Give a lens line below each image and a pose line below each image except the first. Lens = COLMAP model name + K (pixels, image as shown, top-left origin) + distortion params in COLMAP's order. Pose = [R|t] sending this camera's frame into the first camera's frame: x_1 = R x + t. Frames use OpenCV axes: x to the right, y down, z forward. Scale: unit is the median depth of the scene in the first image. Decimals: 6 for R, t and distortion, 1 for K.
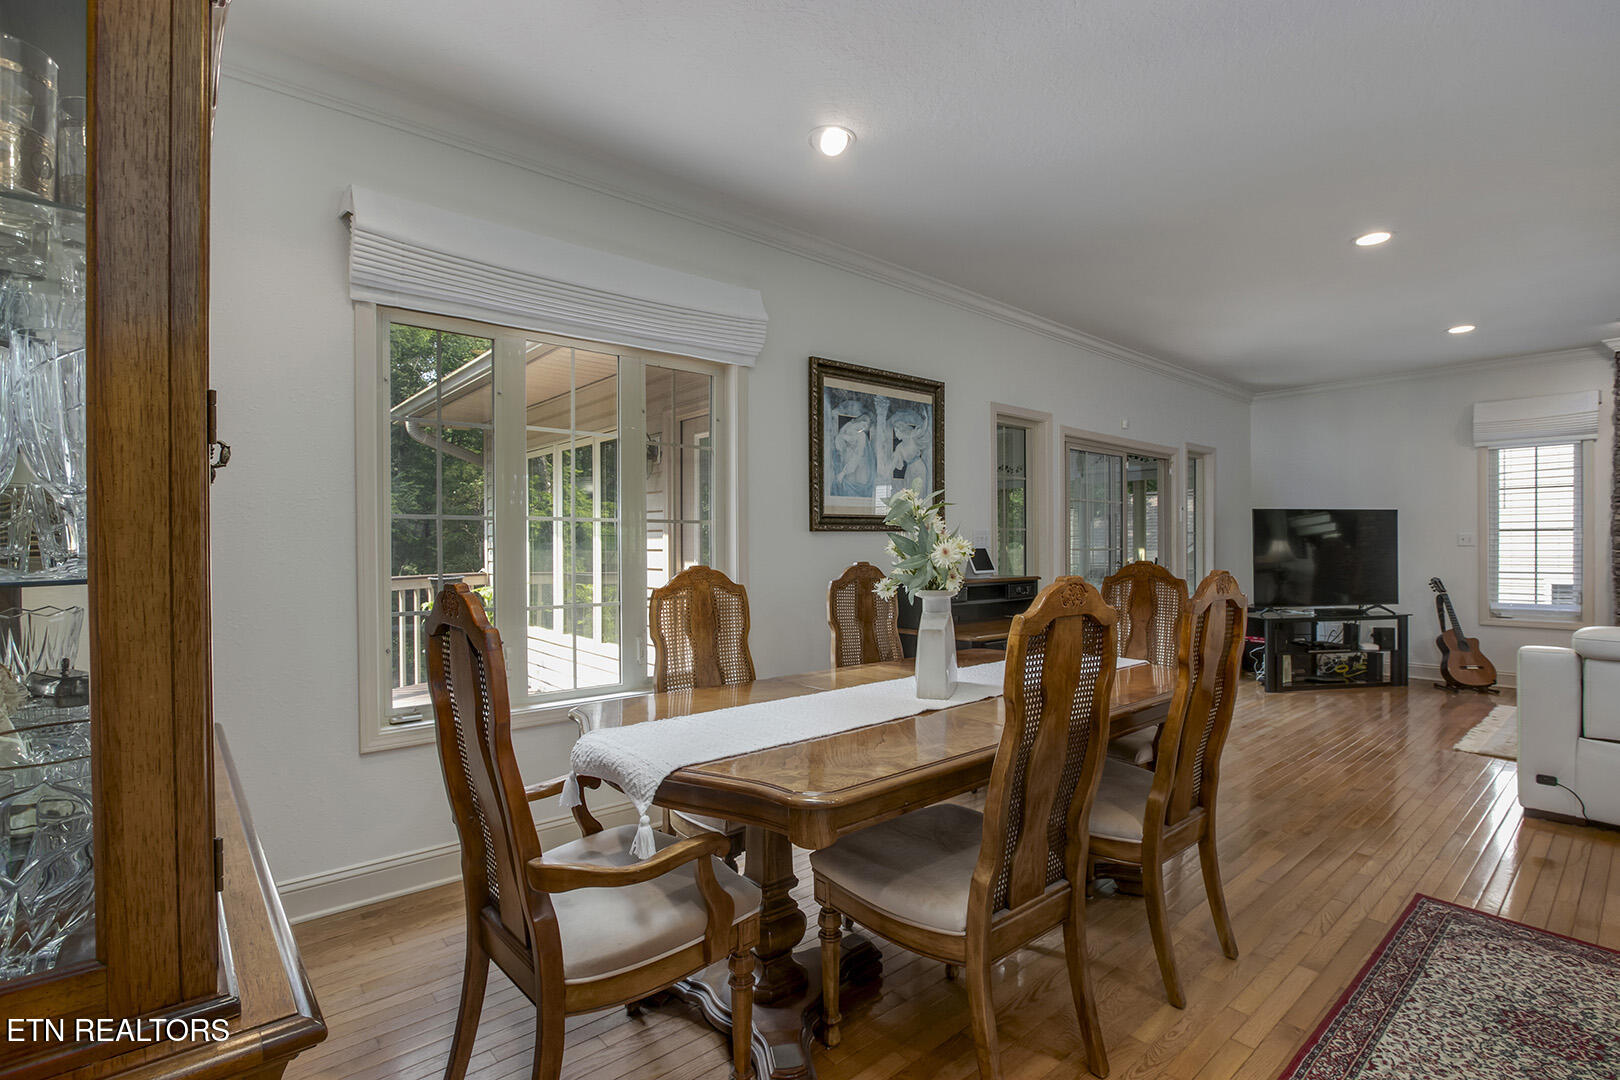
lens RADIAL K [[757.2, 0, 813.3], [0, 757.2, 550.8], [0, 0, 1]] dist [-0.021782, 0.001959]
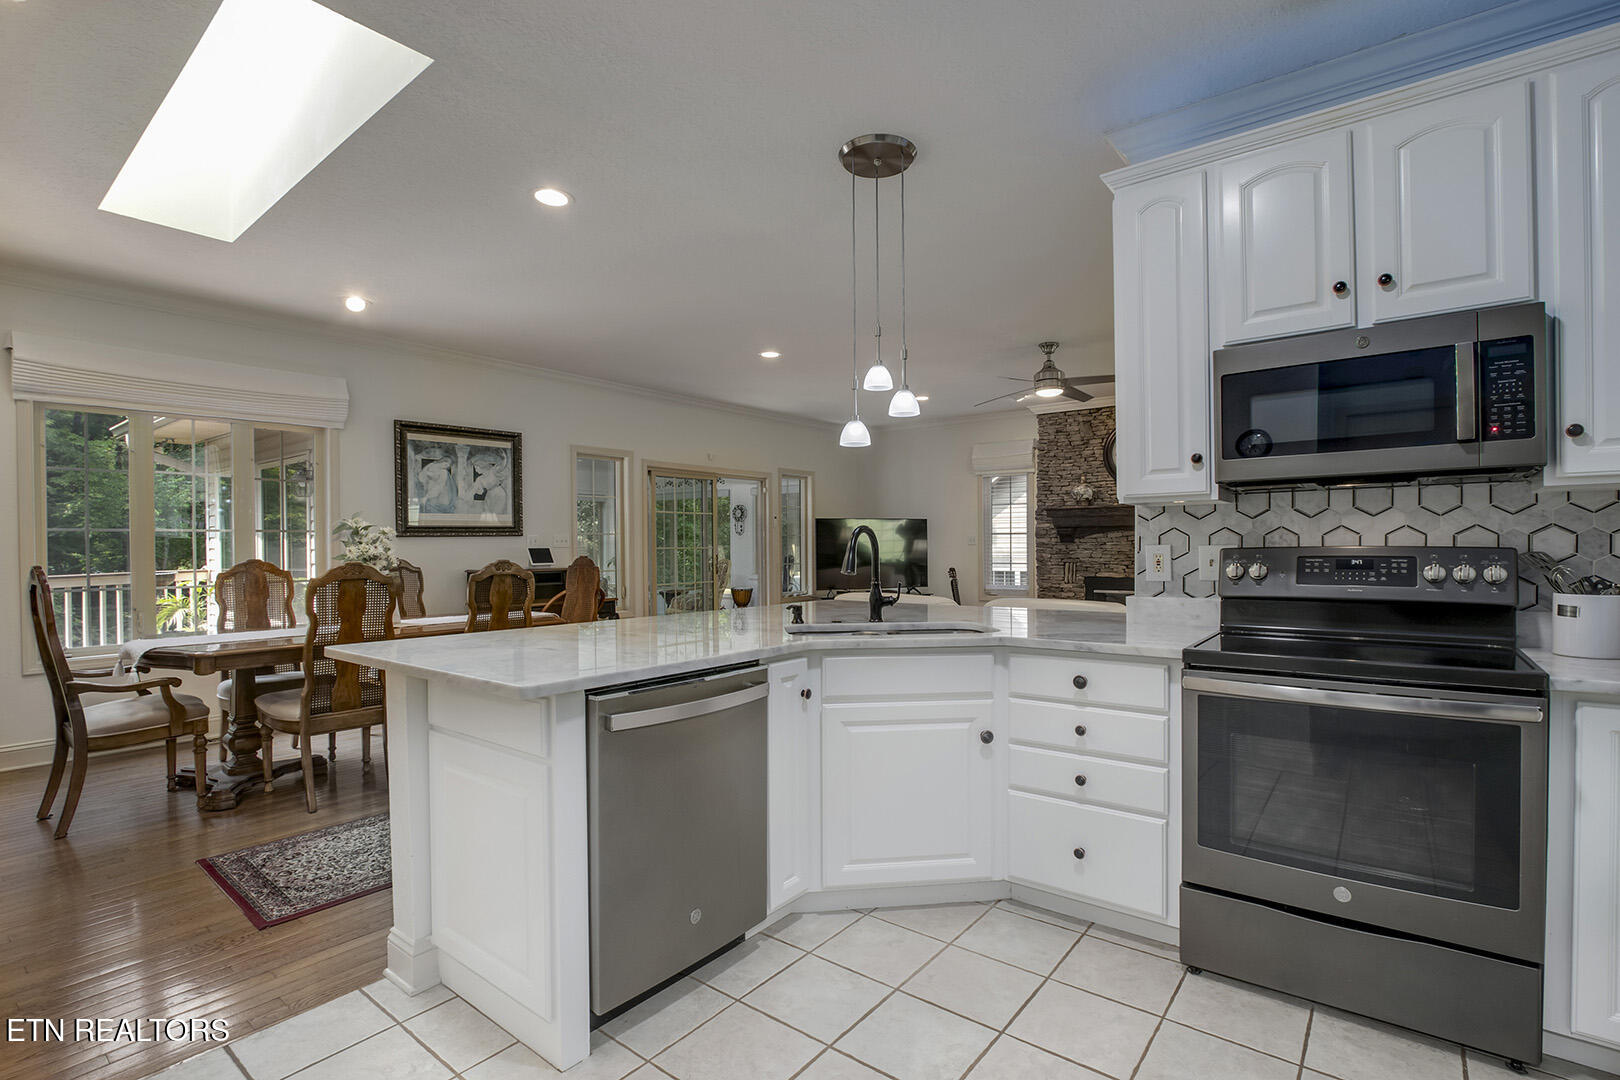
lens RADIAL K [[757.2, 0, 813.3], [0, 757.2, 550.8], [0, 0, 1]] dist [-0.021782, 0.001959]
pose [[0.981118, -0.004493, 0.193359, 0.473035], [0.004305, 0.999990, 0.001391, 0.002034], [-0.193364, -0.000532, 0.981127, -0.558220]]
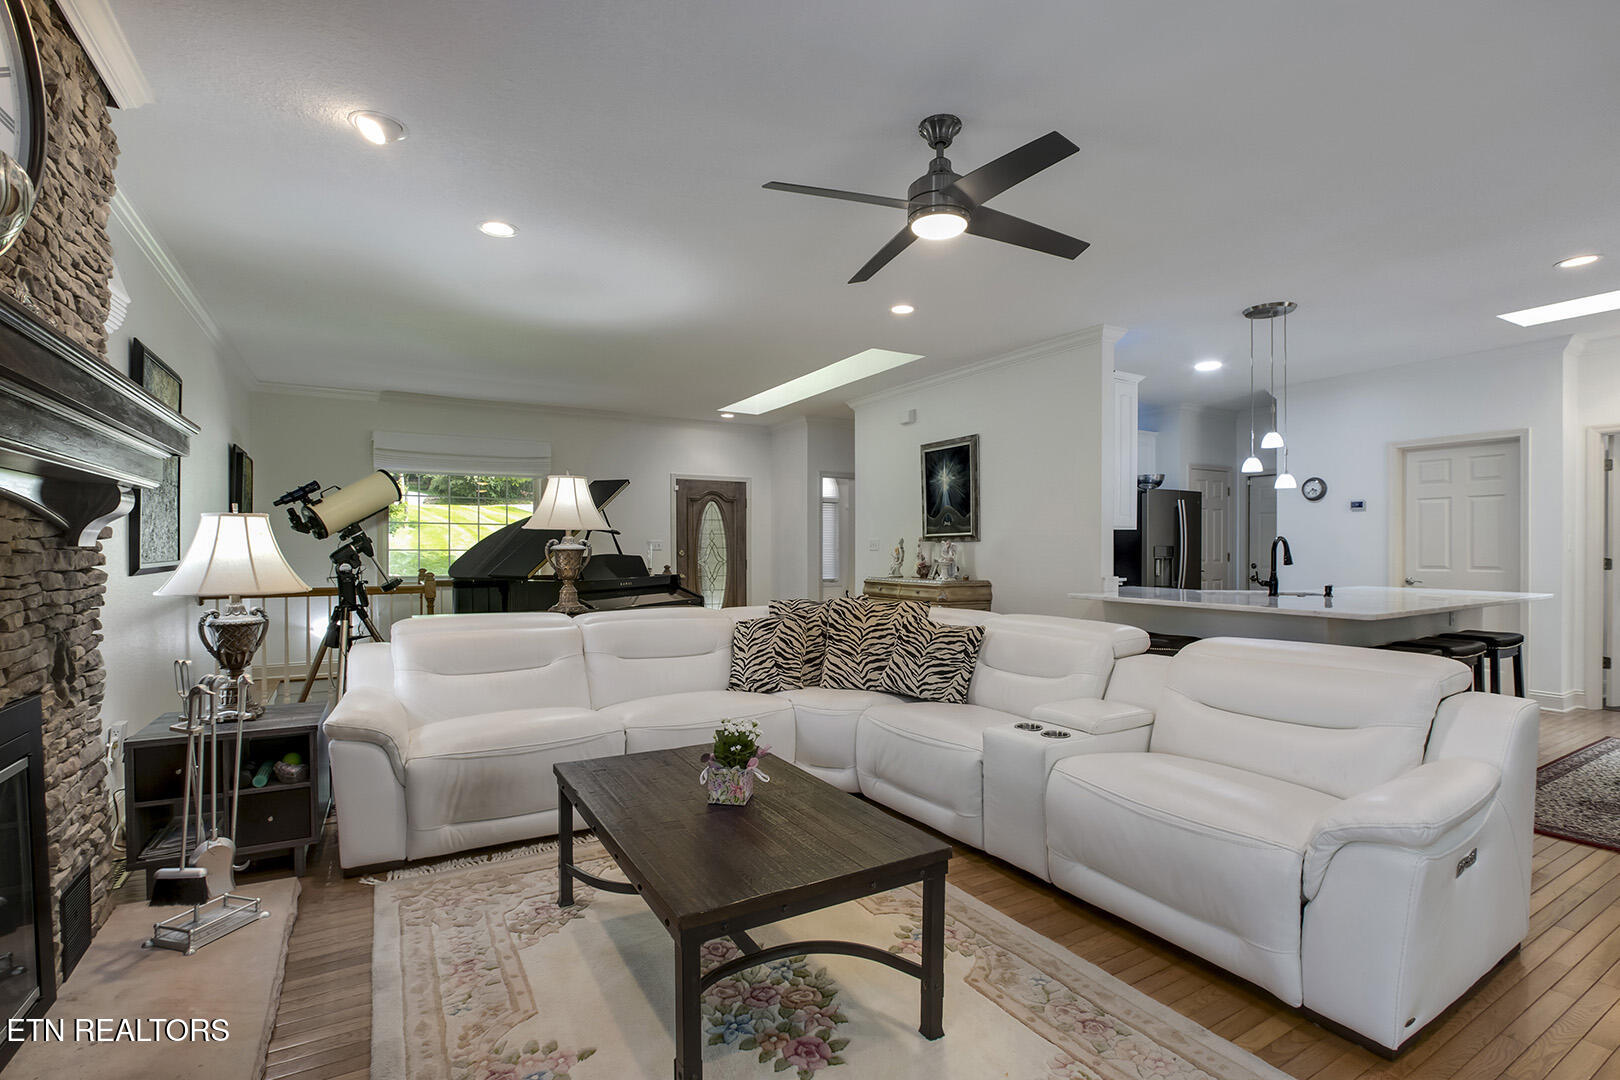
lens RADIAL K [[757.2, 0, 813.3], [0, 757.2, 550.8], [0, 0, 1]] dist [-0.021782, 0.001959]
pose [[-0.982719, 0.004054, 0.185058, 1.168622], [0.005885, 0.999939, 0.009343, -0.012612], [-0.185008, 0.010271, -0.982683, 1.412490]]
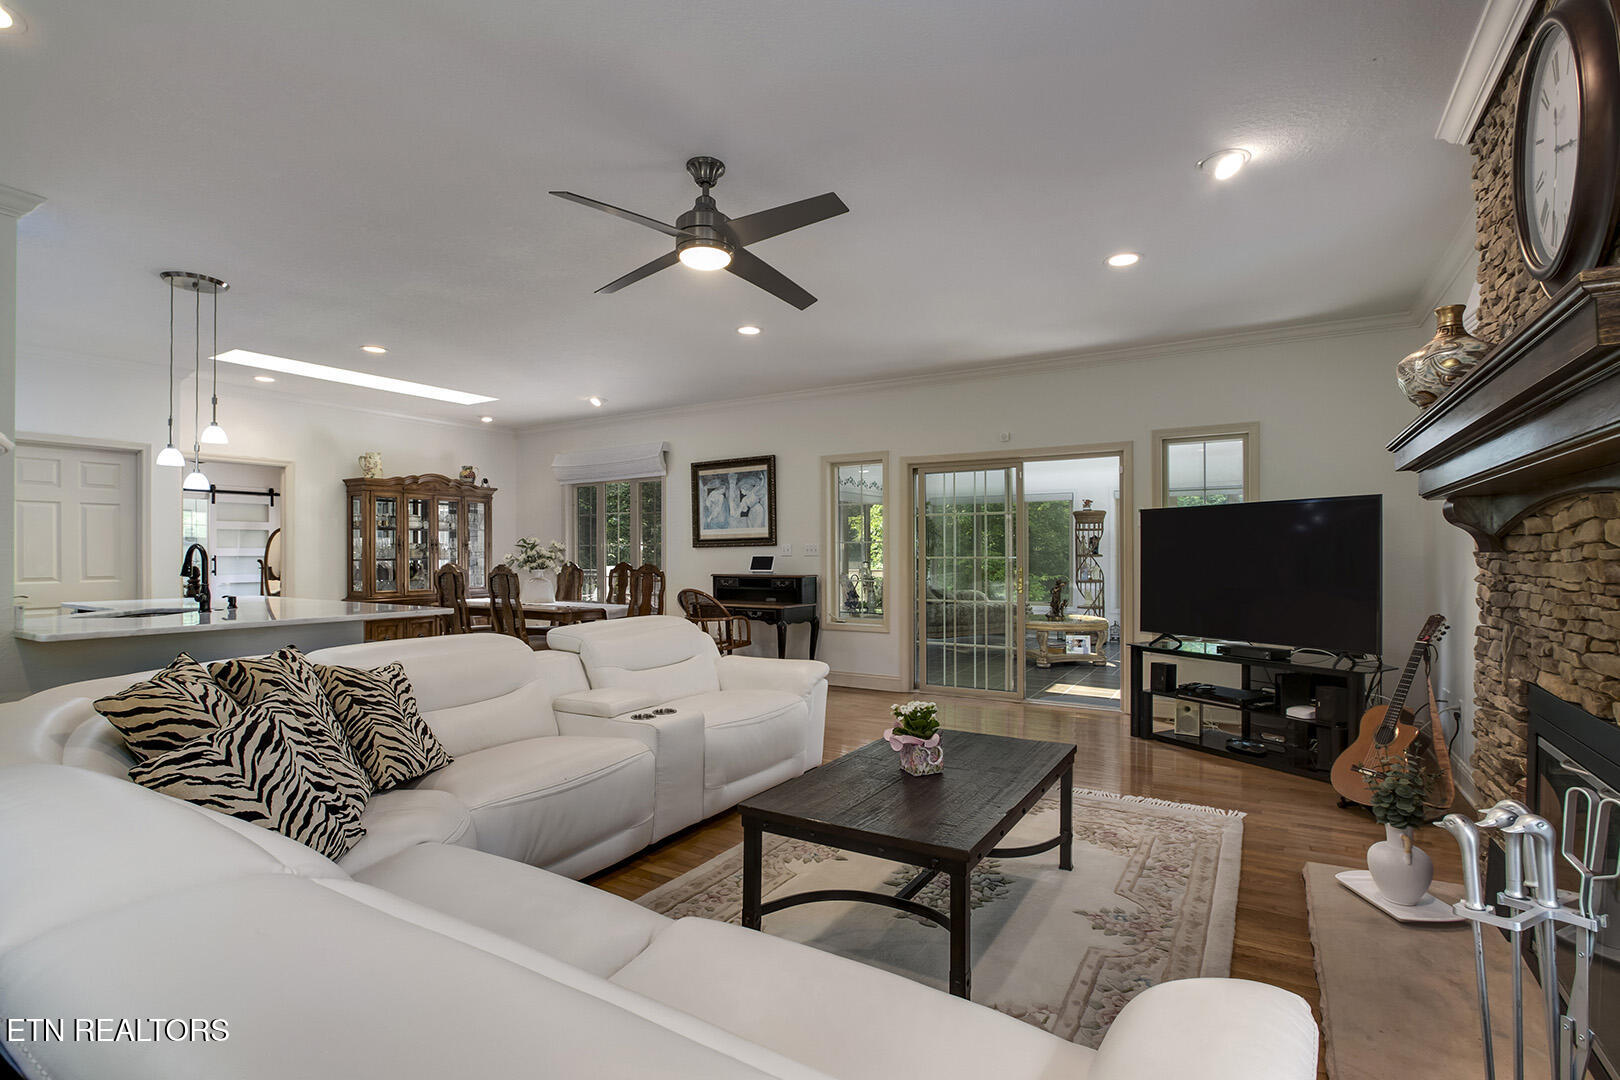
lens RADIAL K [[757.2, 0, 813.3], [0, 757.2, 550.8], [0, 0, 1]] dist [-0.021782, 0.001959]
pose [[0.310149, -0.001462, -0.950687, 1.891720], [-0.005183, 0.999981, -0.003228, -0.011213], [0.950674, 0.005928, 0.310136, 0.618337]]
